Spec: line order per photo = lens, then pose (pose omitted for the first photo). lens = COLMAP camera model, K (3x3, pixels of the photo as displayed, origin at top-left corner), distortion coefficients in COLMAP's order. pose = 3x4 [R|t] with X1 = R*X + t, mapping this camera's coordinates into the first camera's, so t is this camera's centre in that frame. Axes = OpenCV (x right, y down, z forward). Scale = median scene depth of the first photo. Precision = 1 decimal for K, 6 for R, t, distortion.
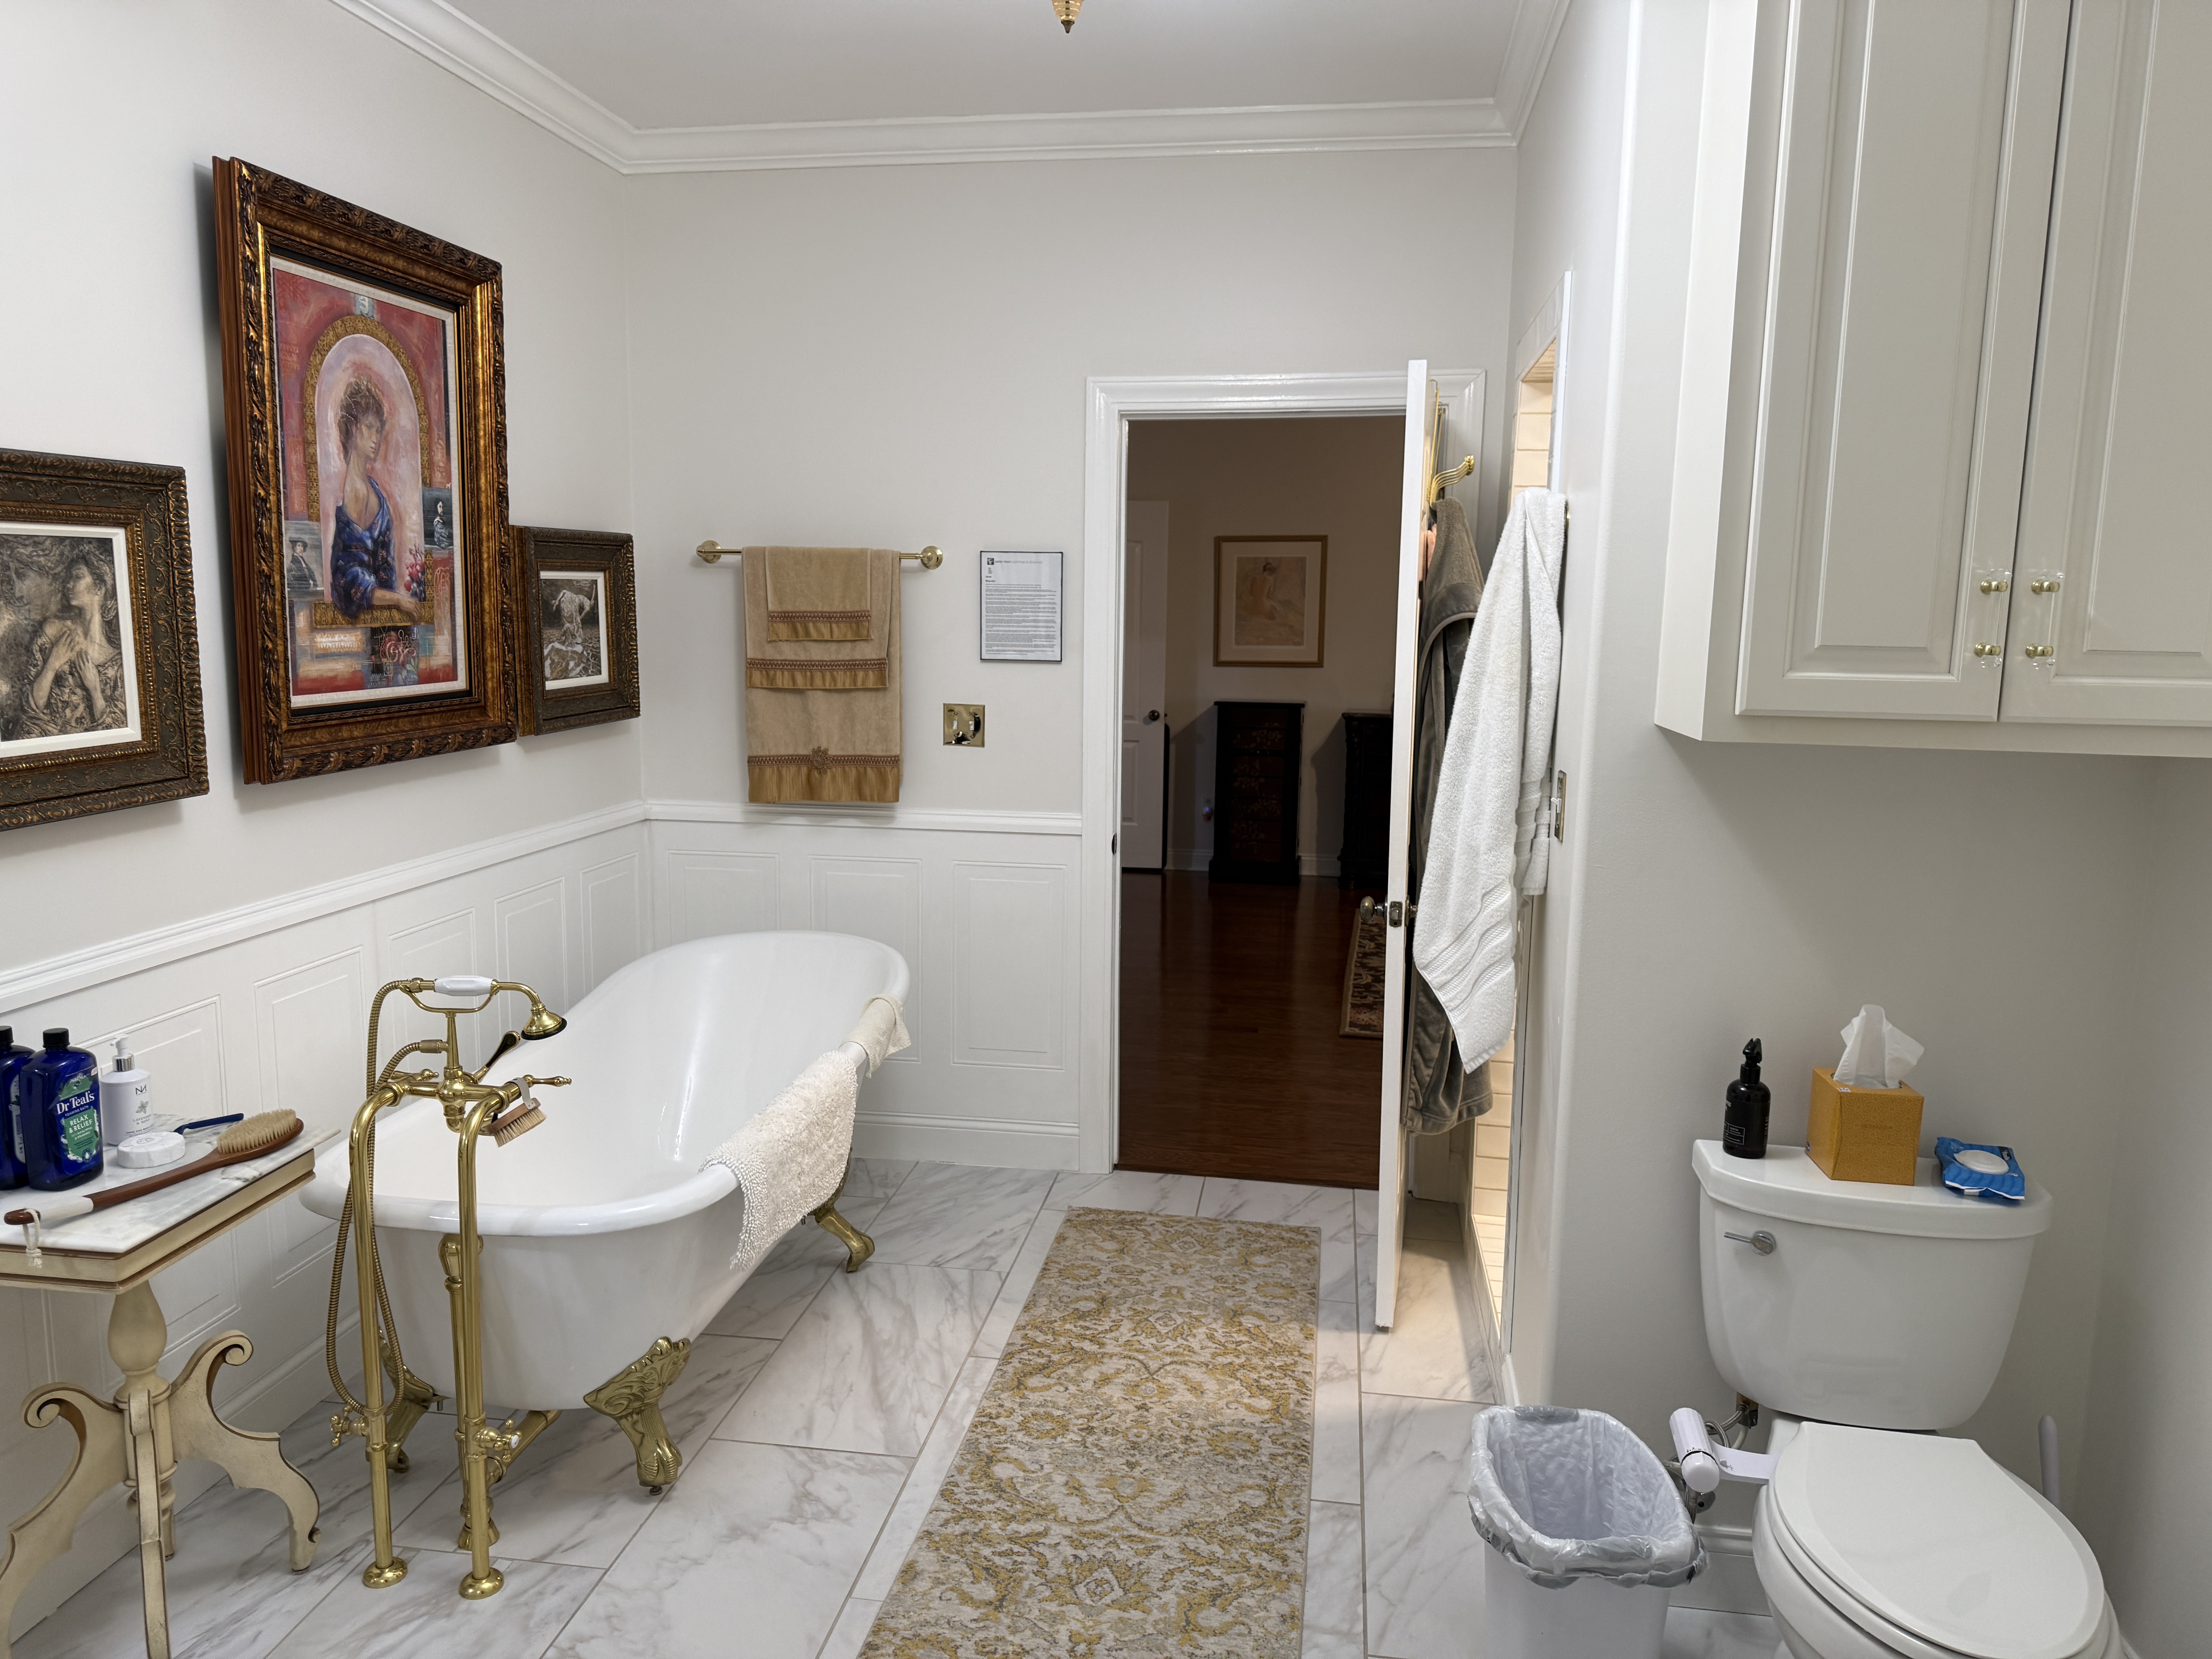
lens RADIAL K [[1562.2, 0, 1101.1], [0, 1562.2, 831.0], [0, 0, 1]] dist [0.046167, -0.046501]
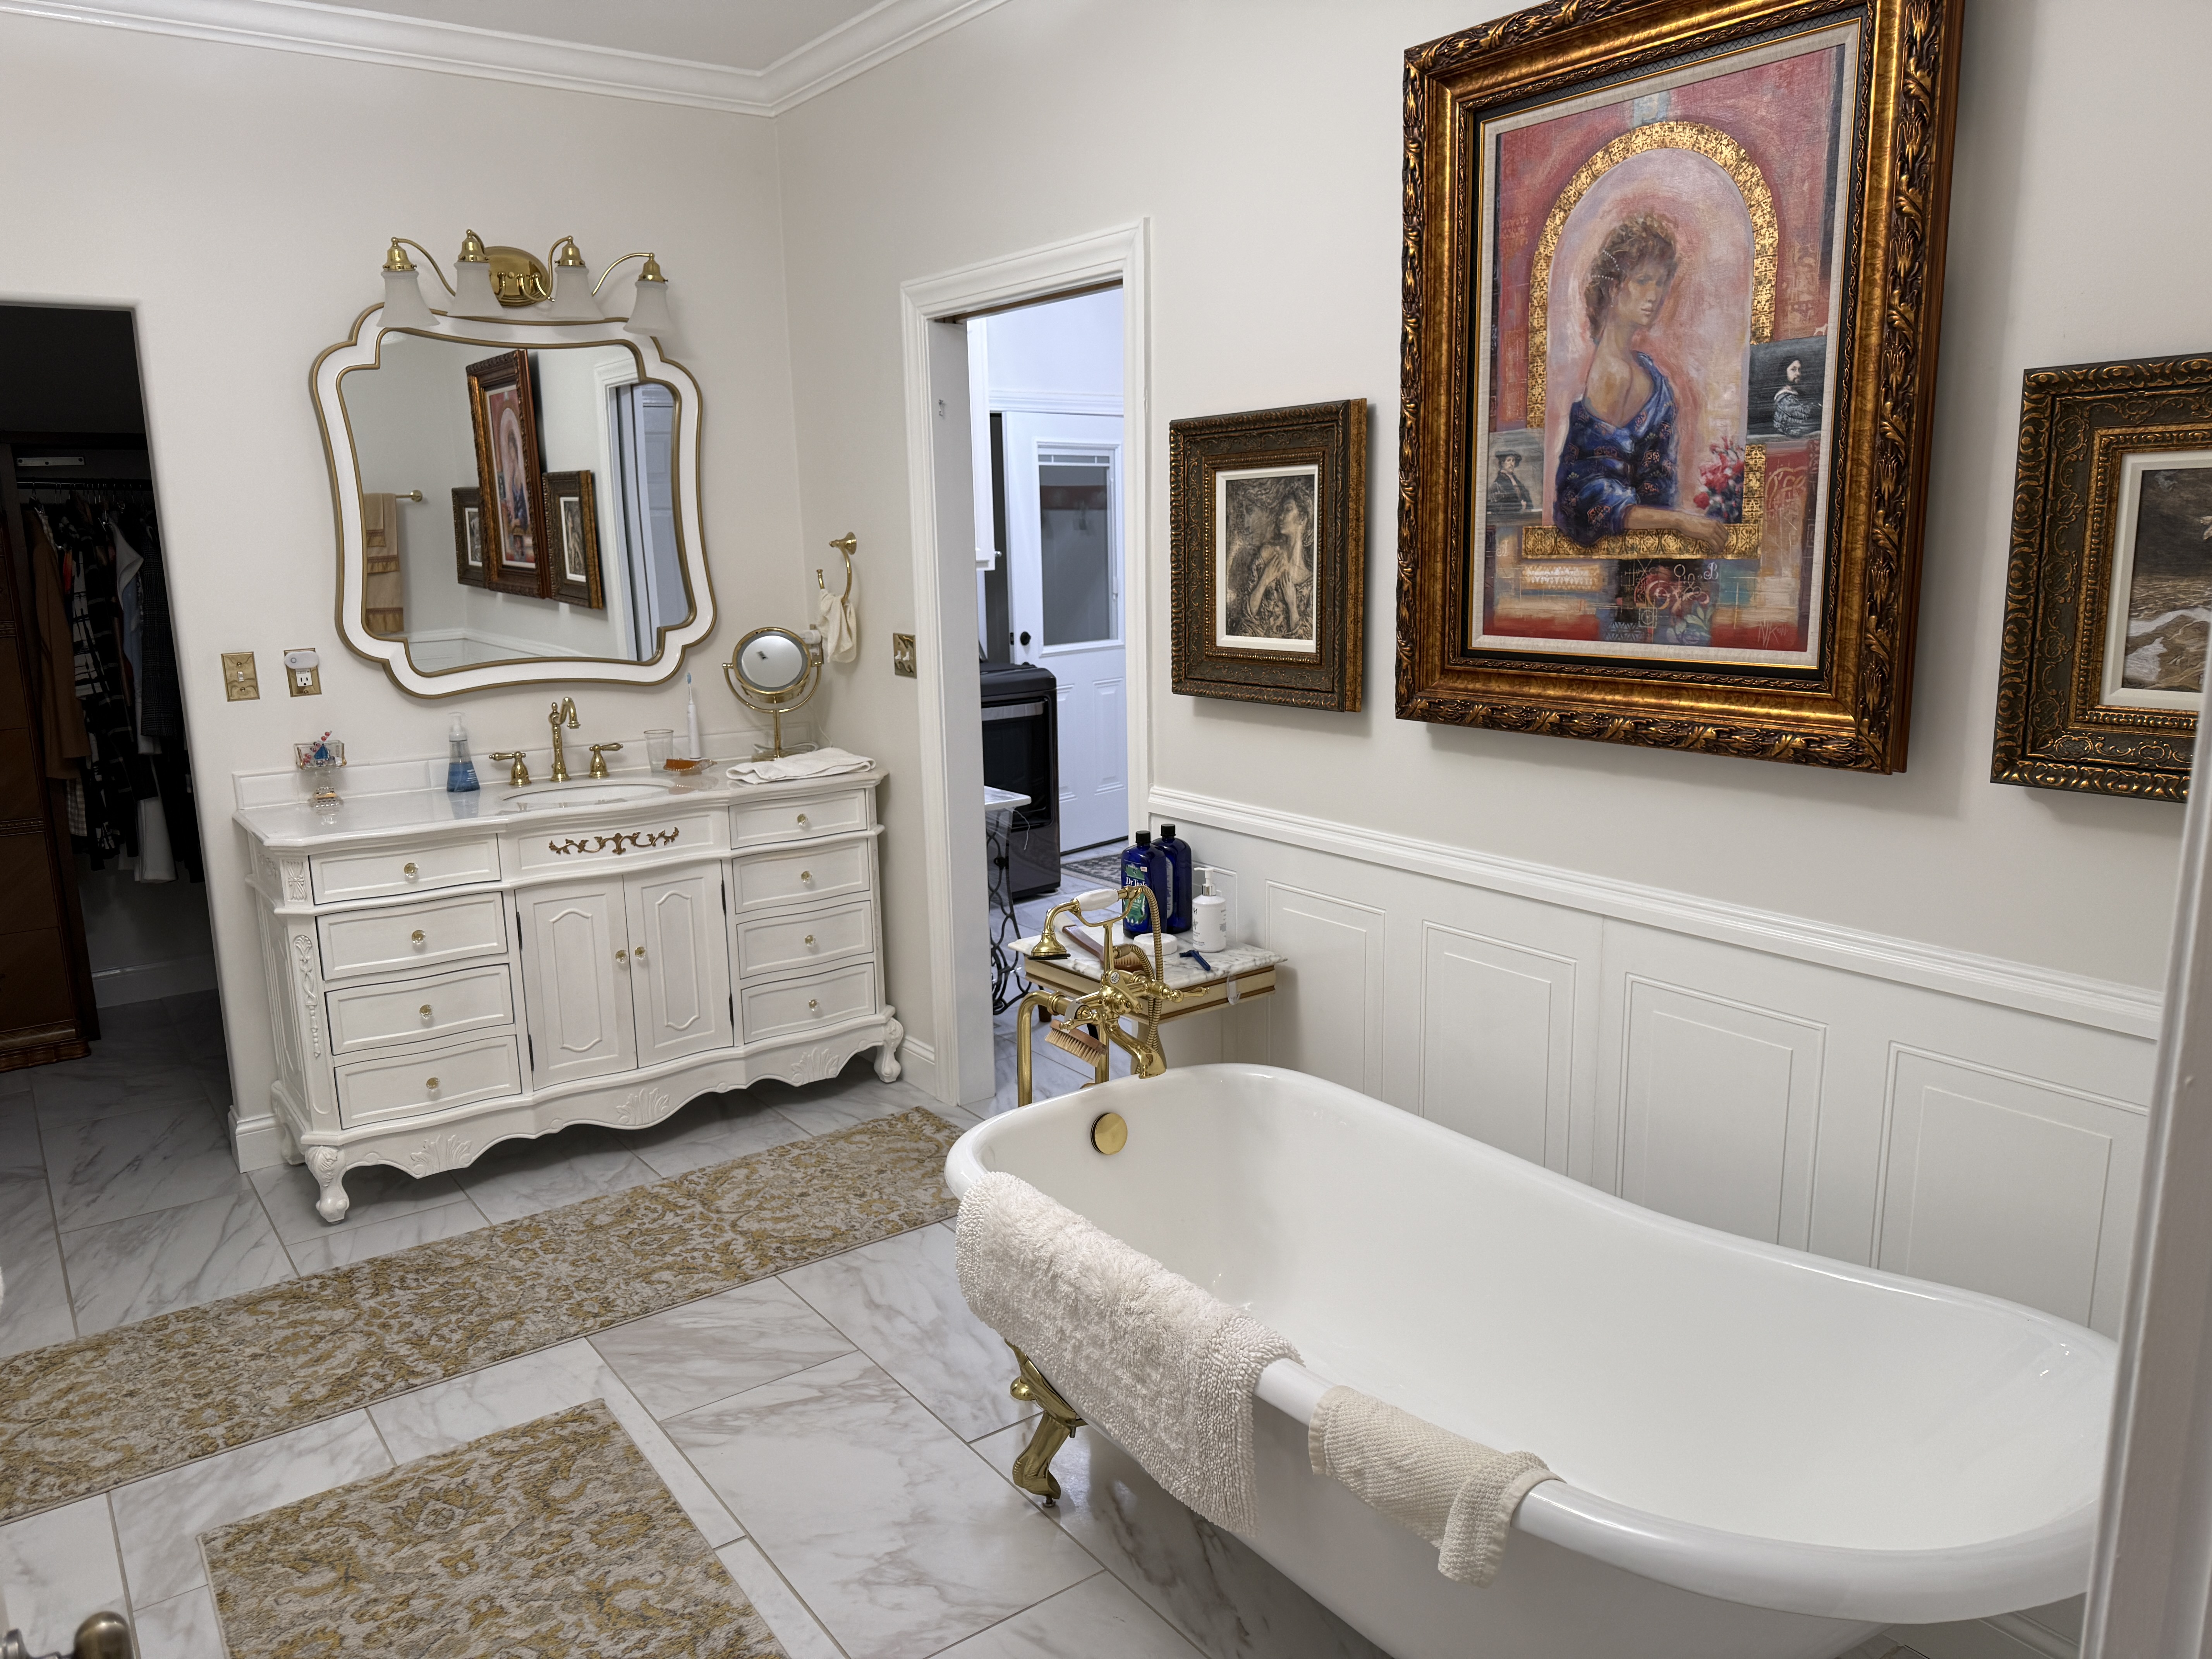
lens RADIAL K [[1562.2, 0, 1085.0], [0, 1562.2, 876.3], [0, 0, 1]] dist [0.046167, -0.046501]
pose [[-0.703770, 0.139228, -0.696652, 0.265126], [-0.109094, 0.947798, 0.299629, -0.186509], [0.702002, 0.286870, -0.651842, 1.379138]]
